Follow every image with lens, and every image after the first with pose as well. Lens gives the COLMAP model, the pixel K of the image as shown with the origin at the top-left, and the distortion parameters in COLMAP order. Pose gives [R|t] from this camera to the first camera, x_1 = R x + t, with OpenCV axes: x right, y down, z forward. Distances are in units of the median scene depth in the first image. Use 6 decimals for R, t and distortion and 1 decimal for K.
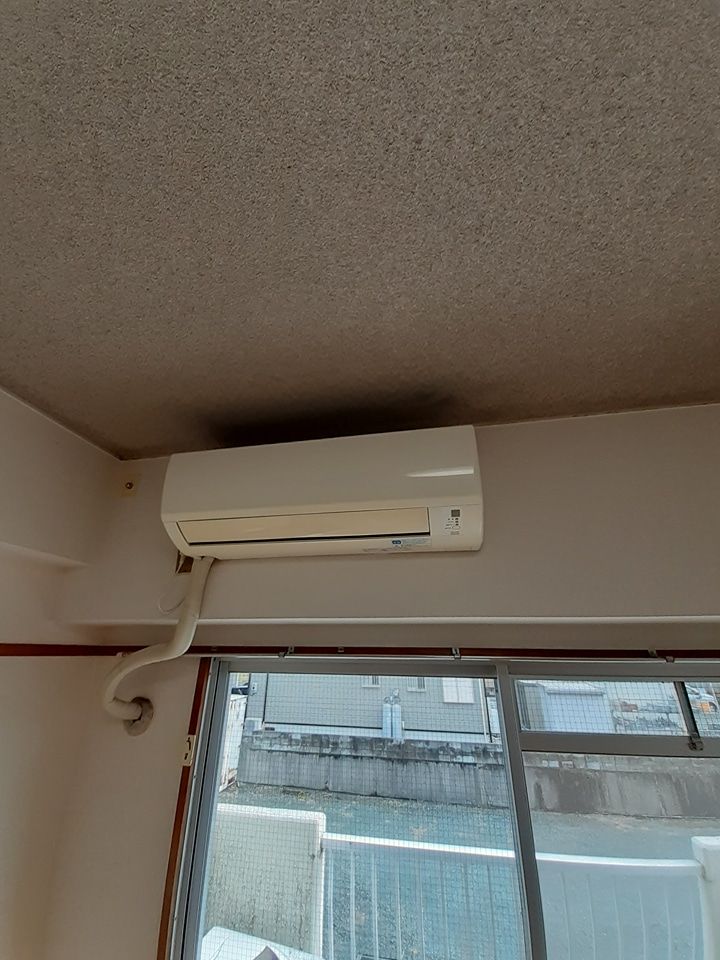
lens RADIAL K [[382.8, 0, 357.1], [0, 382.8, 483.7], [0, 0, 1]] dist [-0.000890, -0.000274]
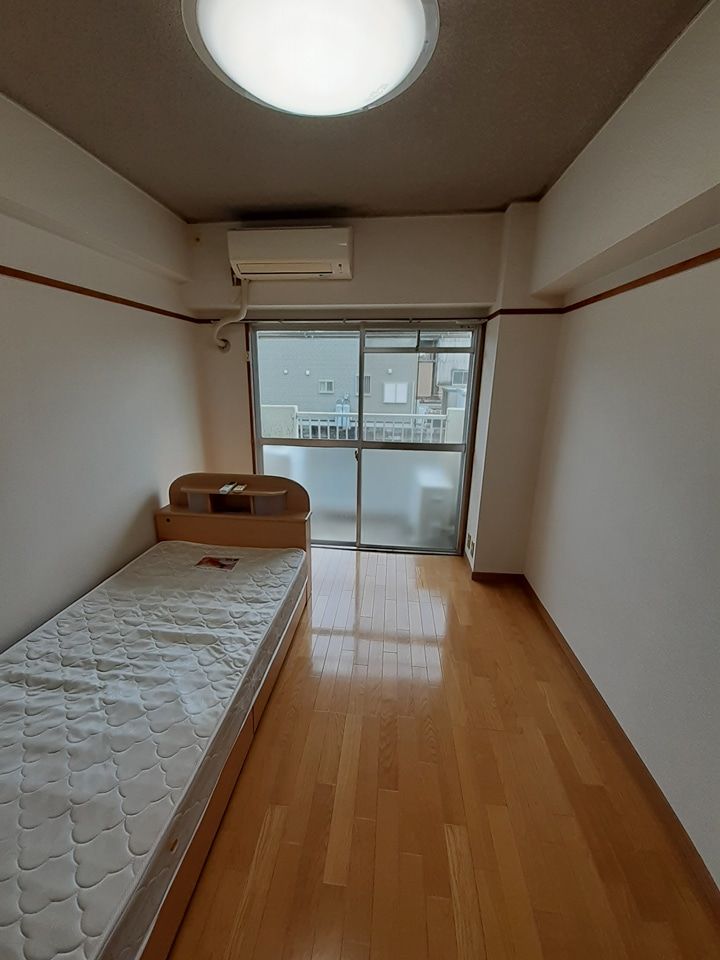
lens RADIAL K [[382.8, 0, 352.6], [0, 382.8, 482.9], [0, 0, 1]] dist [-0.000890, -0.000274]
pose [[0.995683, -0.022266, 0.090109, 0.039592], [-0.040333, 0.770569, 0.636080, -0.373996], [-0.083598, -0.636968, 0.766344, -1.702756]]
